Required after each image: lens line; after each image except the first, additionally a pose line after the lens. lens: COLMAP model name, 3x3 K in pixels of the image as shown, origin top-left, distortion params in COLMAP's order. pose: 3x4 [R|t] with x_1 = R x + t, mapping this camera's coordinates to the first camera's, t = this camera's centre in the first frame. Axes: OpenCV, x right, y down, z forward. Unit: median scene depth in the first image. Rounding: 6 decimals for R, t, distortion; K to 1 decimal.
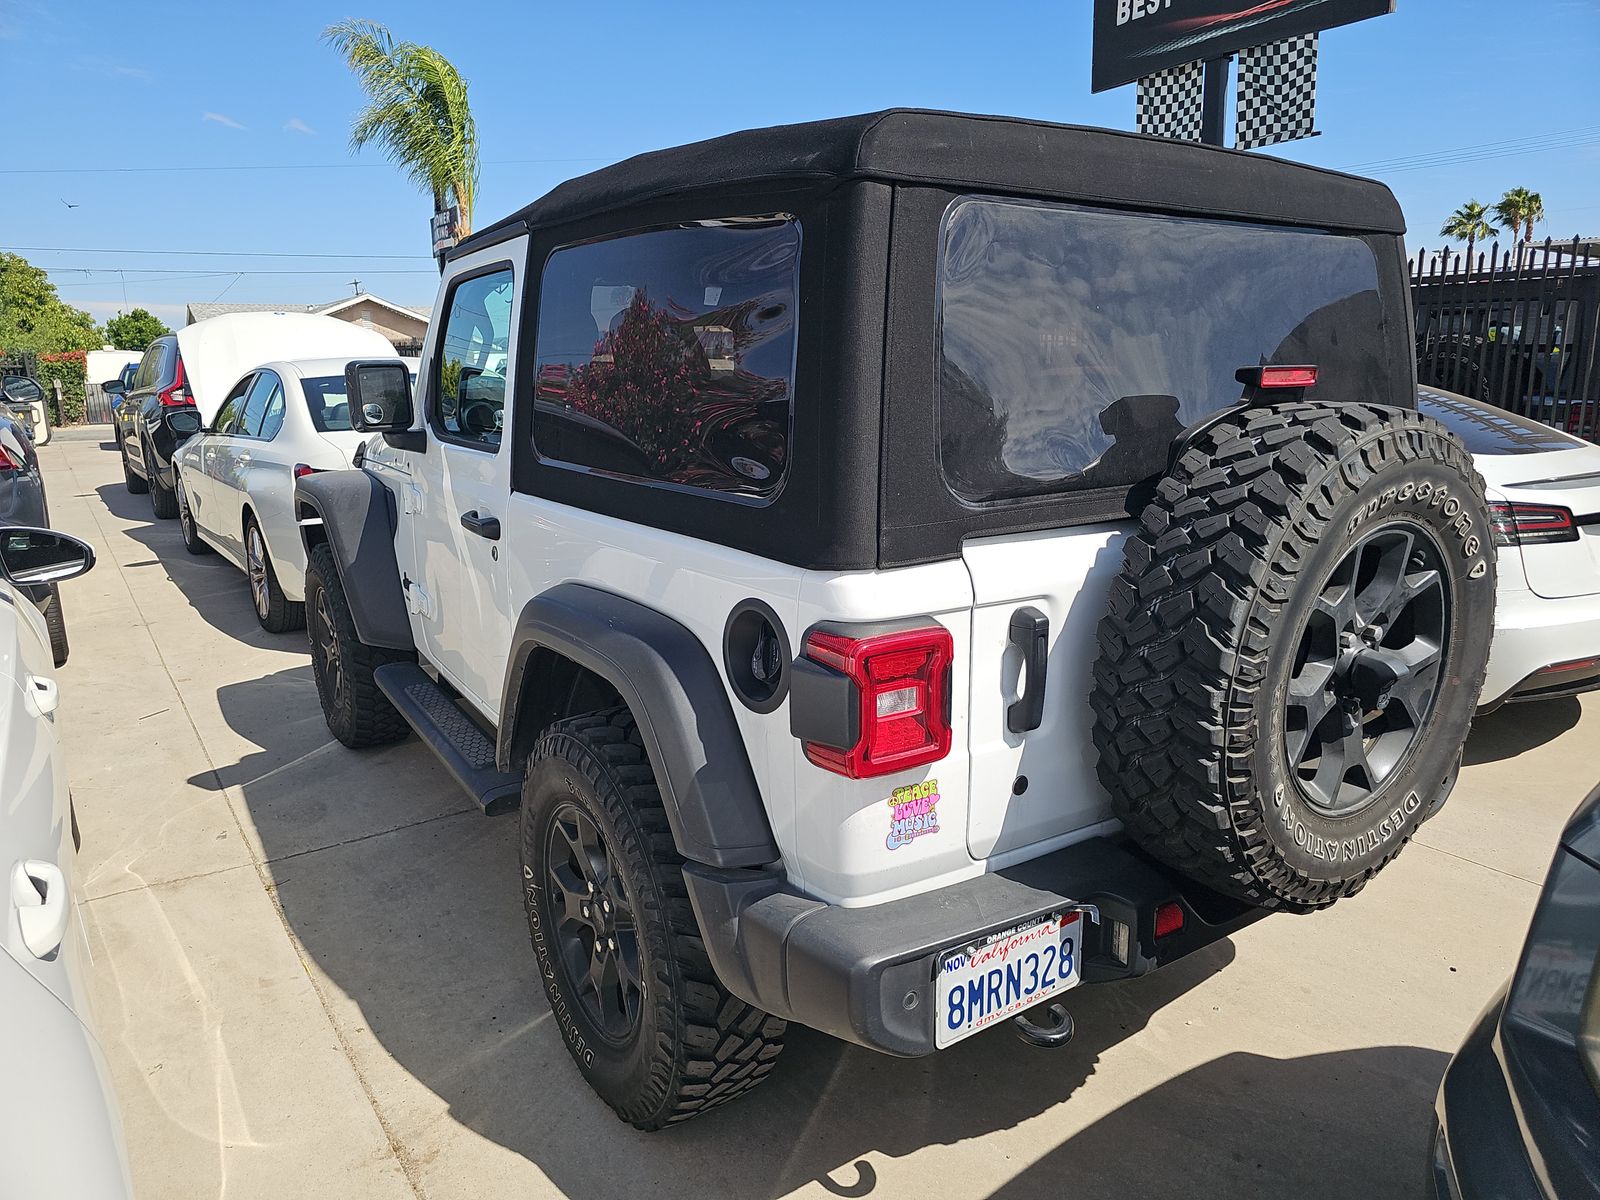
lens RADIAL K [[1085.0, 0, 800.0], [0, 1085.0, 600.0], [0, 0, 1]] dist [0.051393, -0.064047]
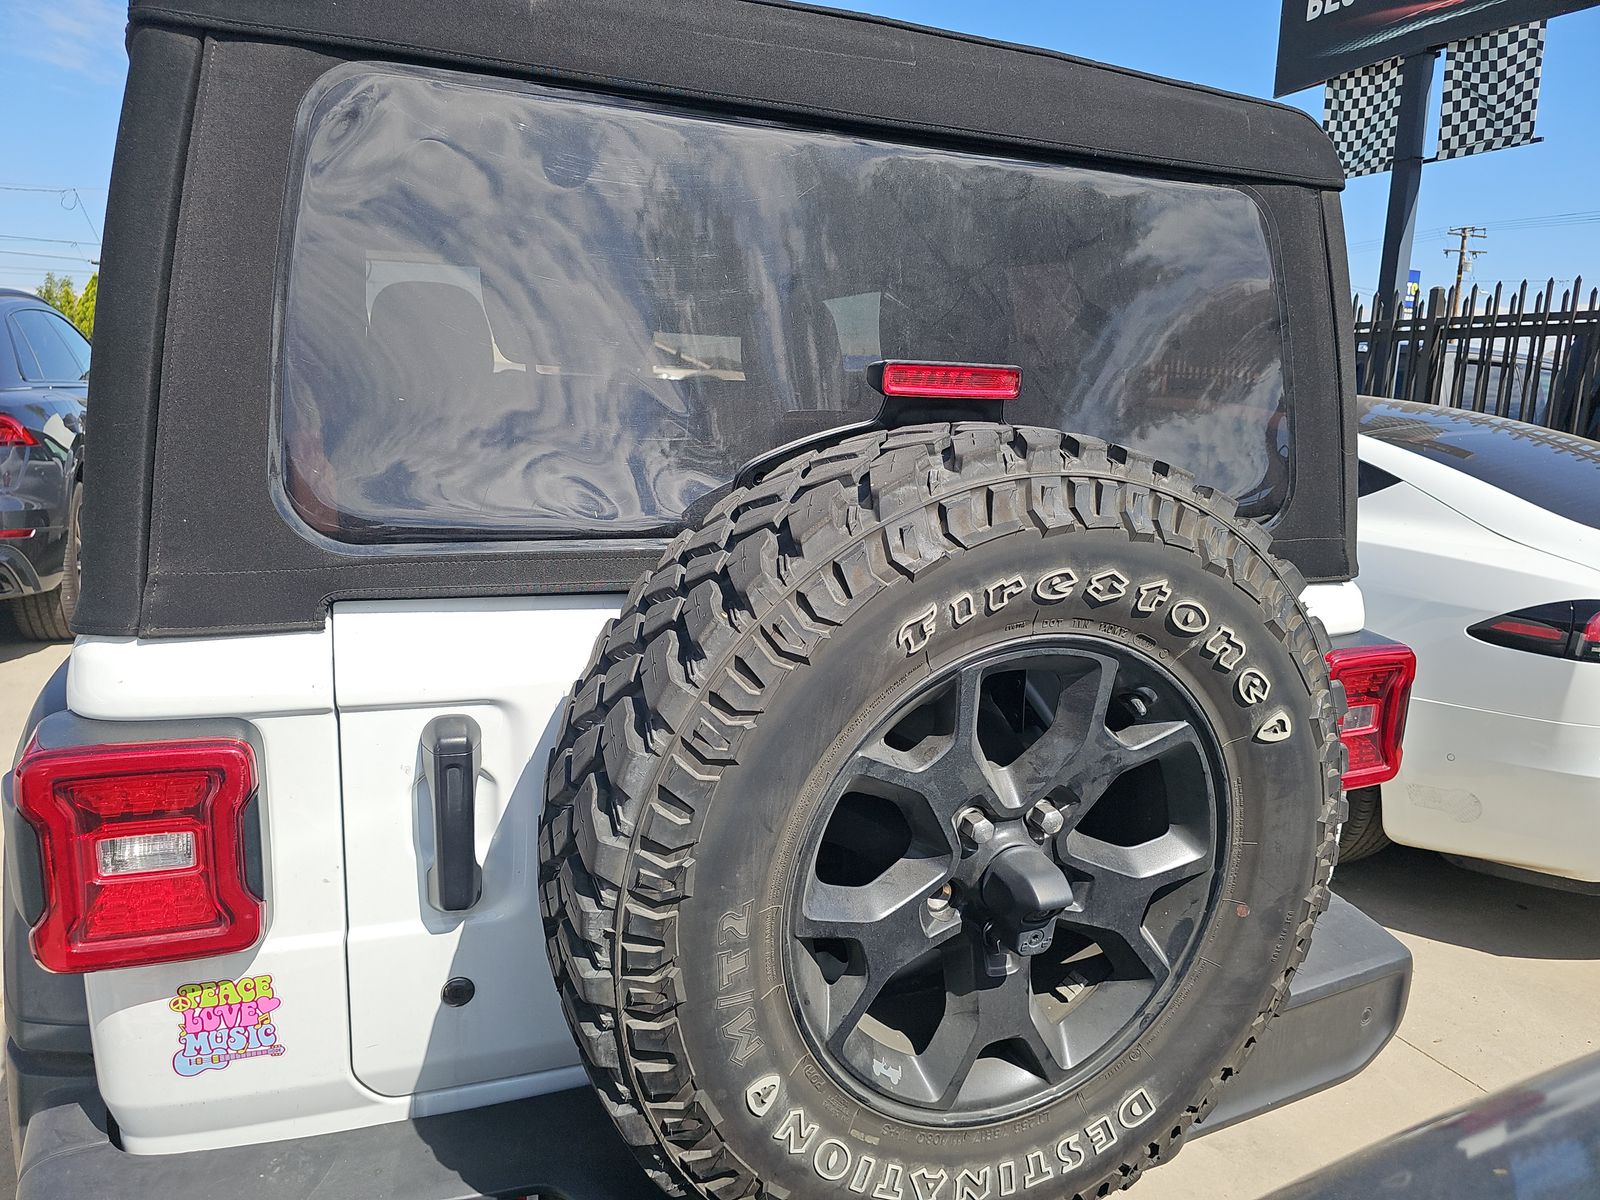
lens RADIAL K [[1097.6, 0, 786.9], [0, 1097.6, 591.6], [0, 0, 1]] dist [0.030067, -0.032589]
pose [[0.977255, 0.083186, -0.195070, 0.463577], [-0.089522, 0.995699, -0.023878, -0.060773], [0.192245, 0.040798, 0.980499, 0.366556]]
